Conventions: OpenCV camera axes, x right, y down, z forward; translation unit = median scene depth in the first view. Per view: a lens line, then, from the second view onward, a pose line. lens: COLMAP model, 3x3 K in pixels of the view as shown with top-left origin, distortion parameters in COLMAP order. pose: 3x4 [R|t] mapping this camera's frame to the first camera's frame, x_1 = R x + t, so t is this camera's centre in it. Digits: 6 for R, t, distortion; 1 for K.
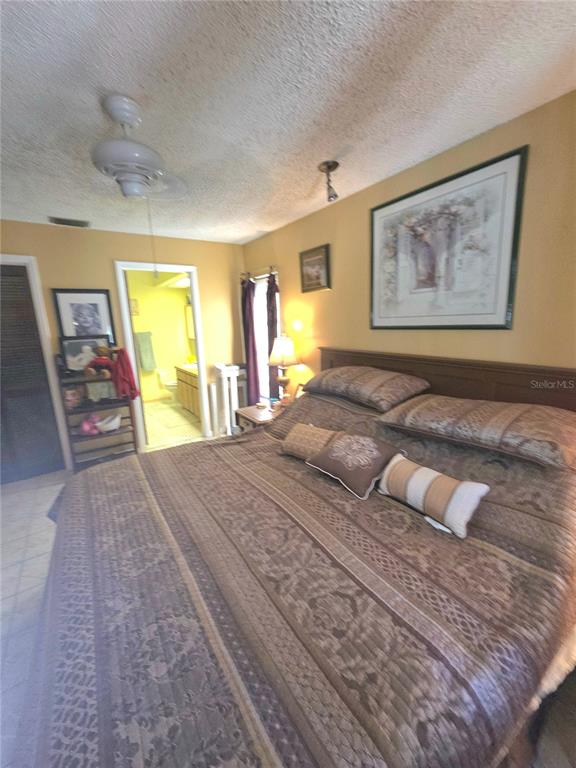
lens RADIAL K [[314.5, 0, 289.2], [0, 314.5, 383.1], [0, 0, 1]] dist [0.004596, -0.000232]
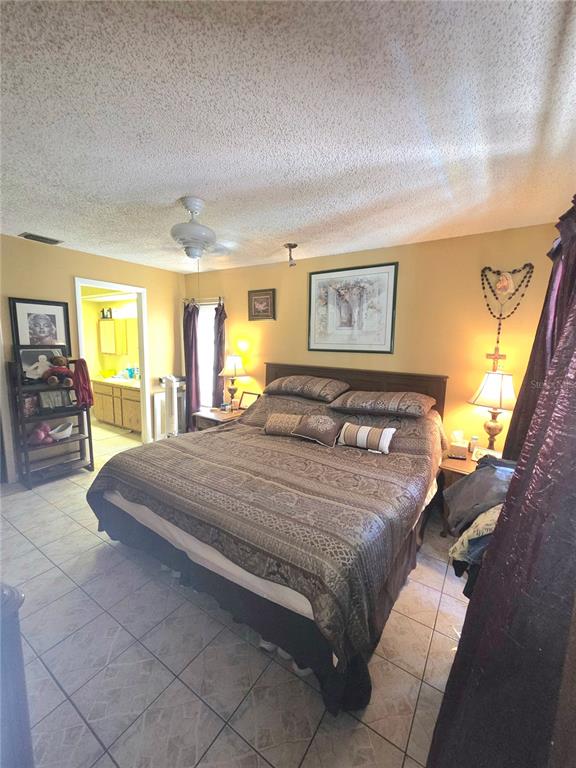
lens RADIAL K [[314.5, 0, 288.5], [0, 314.5, 383.1], [0, 0, 1]] dist [0.004596, -0.000232]
pose [[0.924358, 0.003197, 0.381514, -0.468549], [0.022300, 0.997803, -0.062392, 0.084637], [-0.380875, 0.066180, 0.922255, -0.377916]]
